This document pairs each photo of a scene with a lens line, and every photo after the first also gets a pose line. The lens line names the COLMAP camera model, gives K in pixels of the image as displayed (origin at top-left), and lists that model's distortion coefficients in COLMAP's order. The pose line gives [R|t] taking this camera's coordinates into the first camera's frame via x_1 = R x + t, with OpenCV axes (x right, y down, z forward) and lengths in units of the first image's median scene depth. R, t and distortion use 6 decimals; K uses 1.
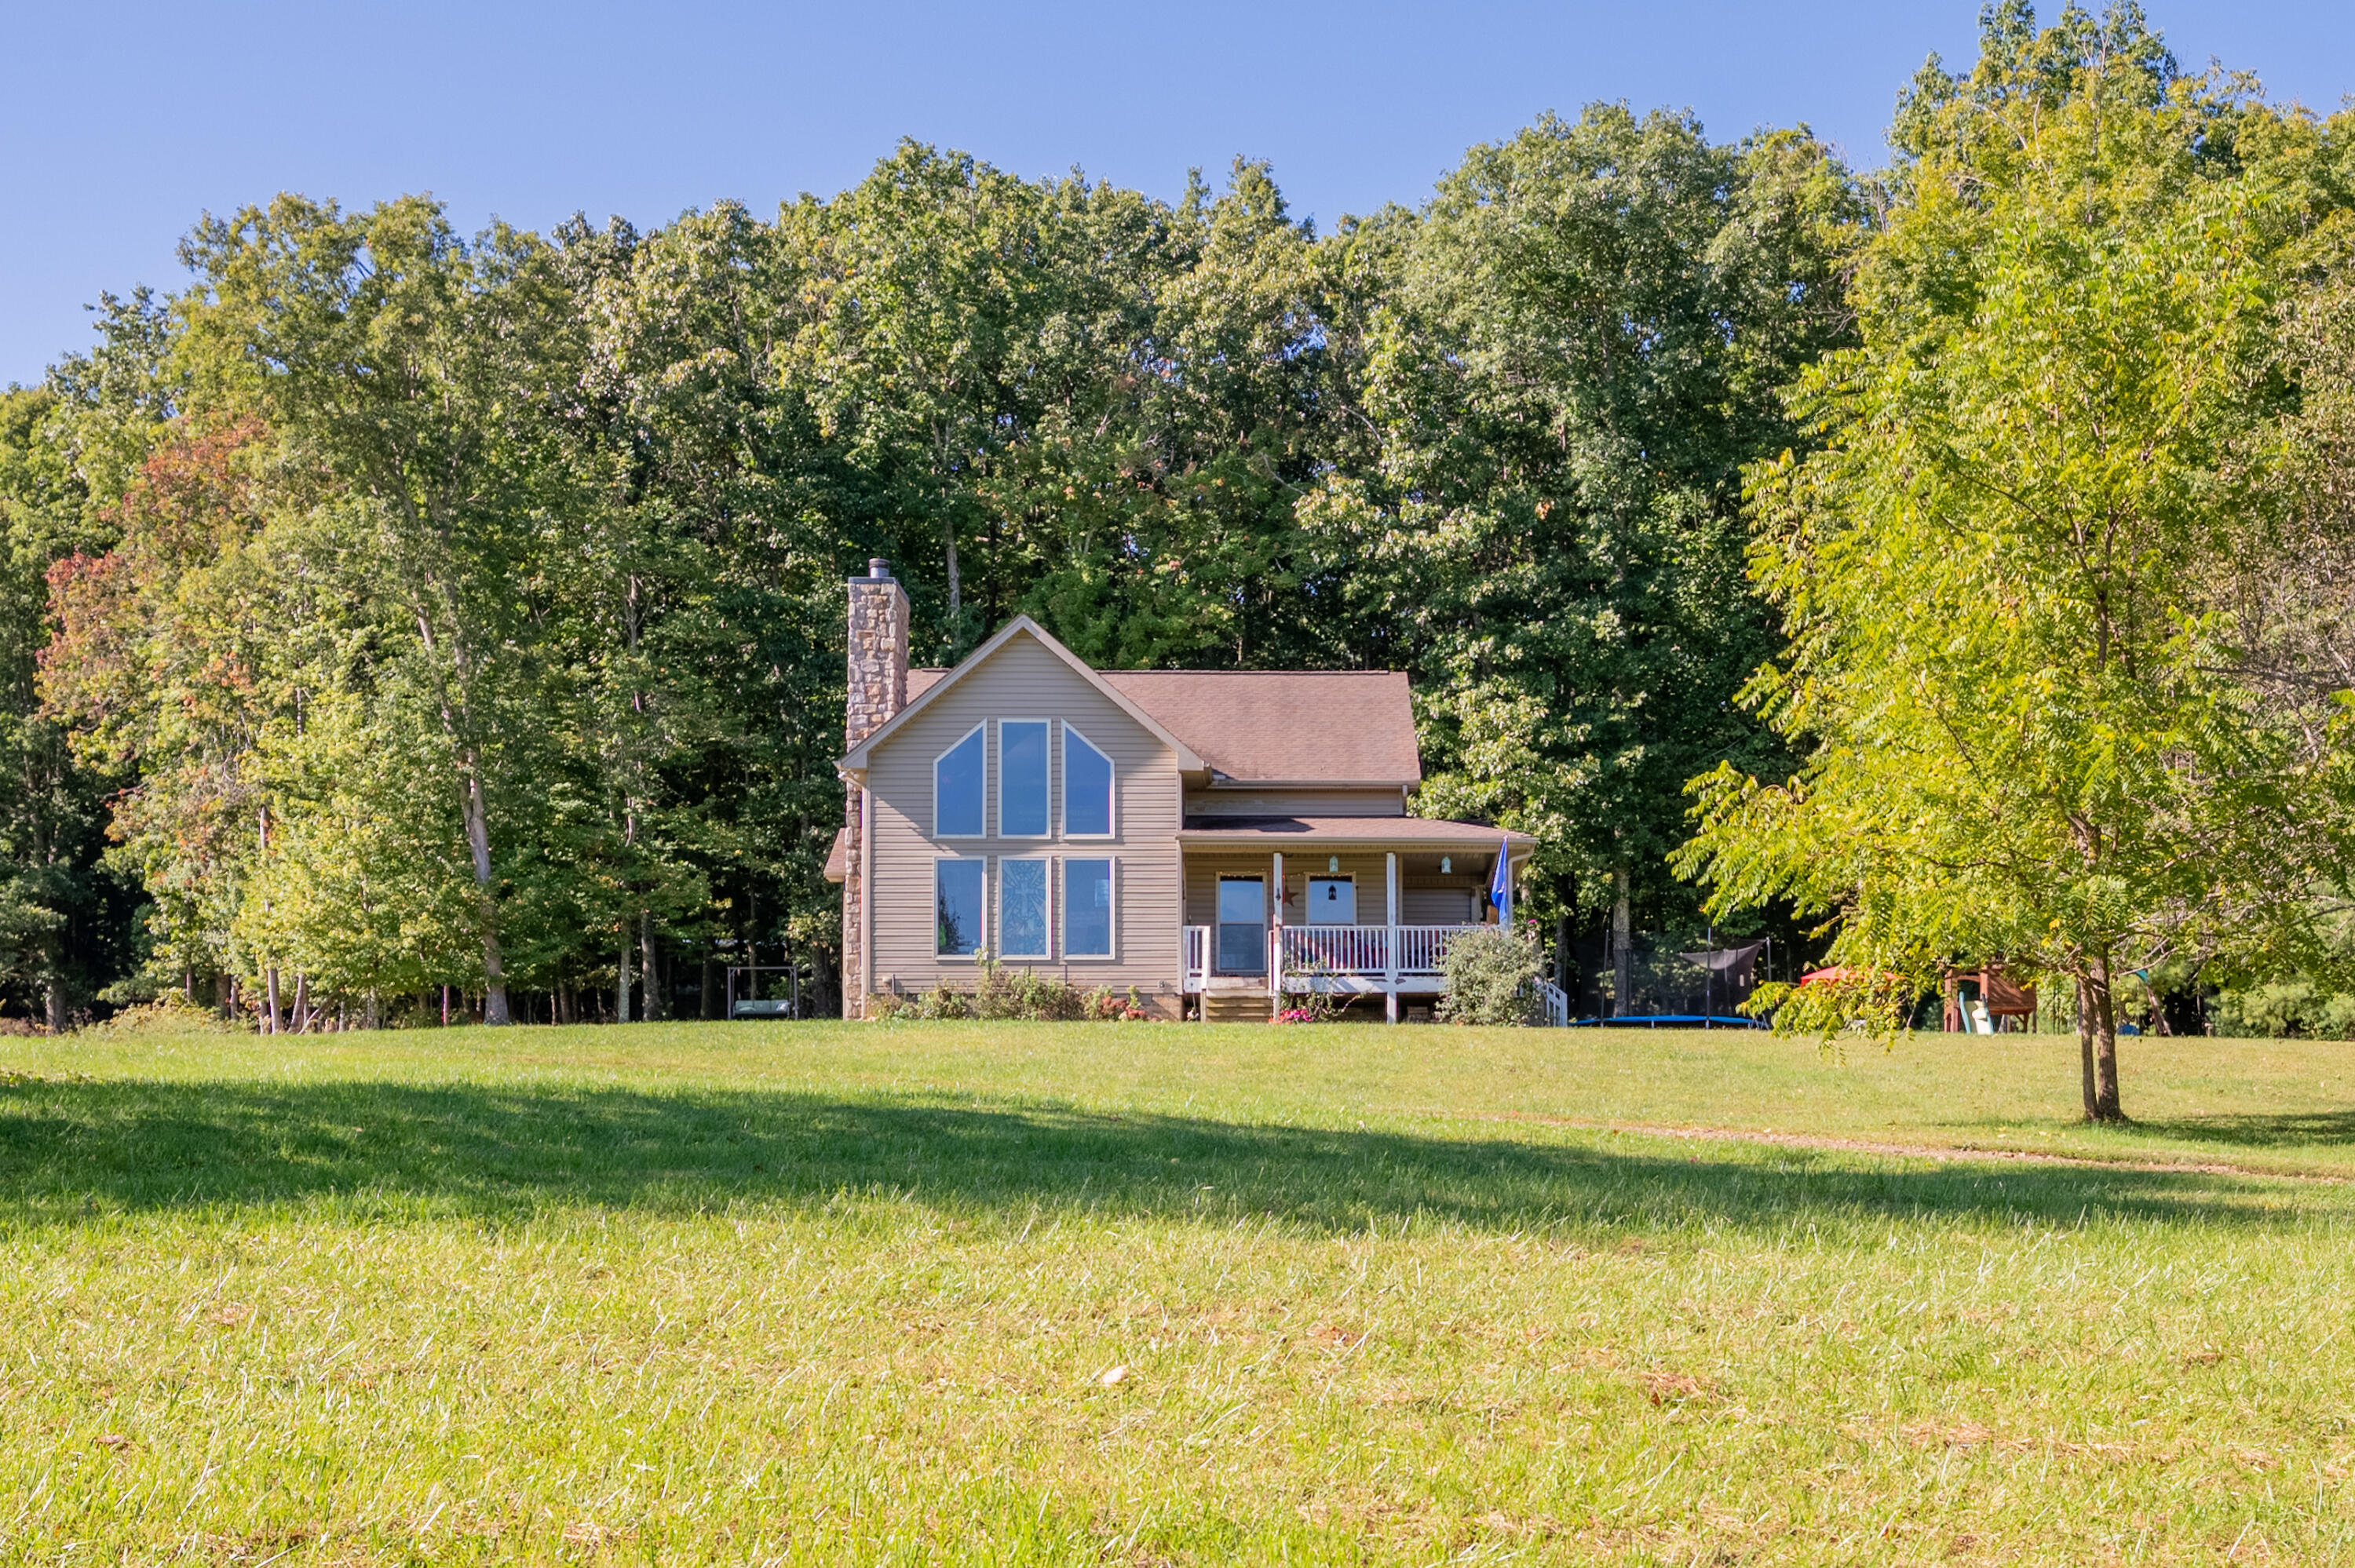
lens RADIAL K [[2101.0, 0, 1177.5], [0, 2101.0, 784.0], [0, 0, 1]] dist [-0.002506, -0.001523]
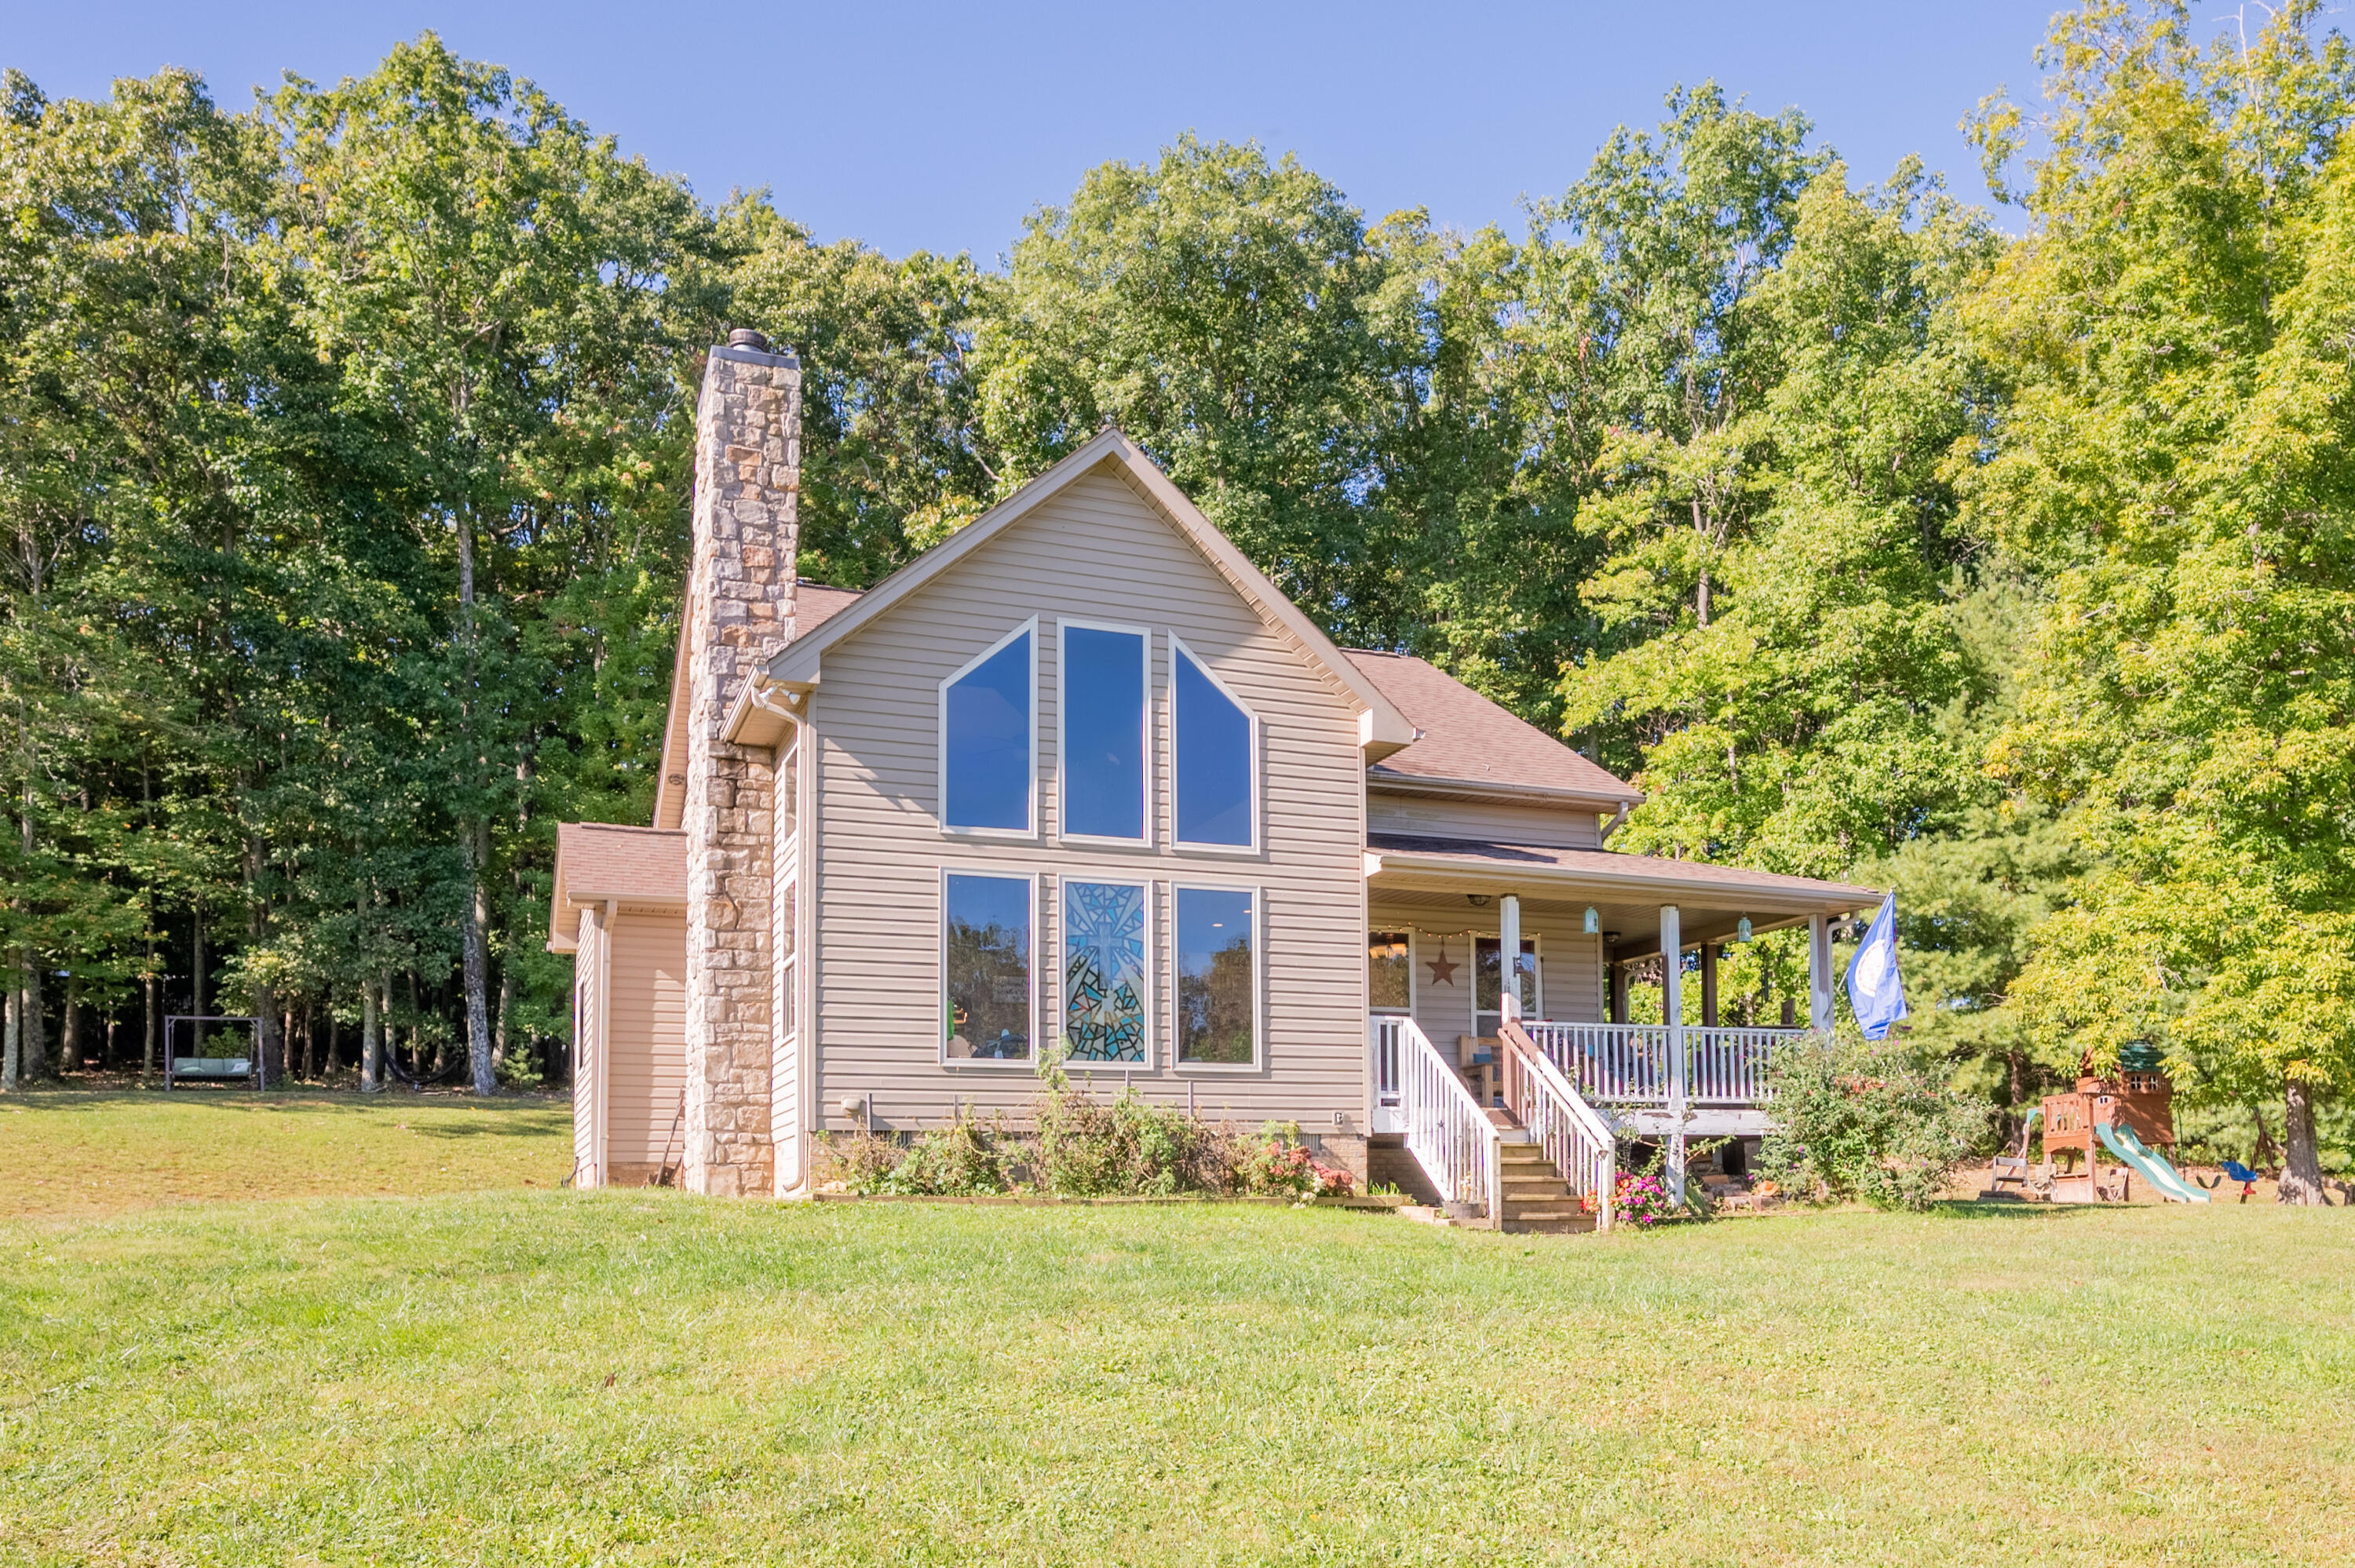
lens RADIAL K [[1730.9, 0, 1177.1], [0, 1730.9, 957.8], [0, 0, 1]] dist [-0.009787, -0.010843]
pose [[0.929170, 0.042889, 0.367157, -0.202999], [-0.061876, 0.997278, 0.040094, 0.033543], [-0.364438, -0.059973, 0.929295, 0.539955]]
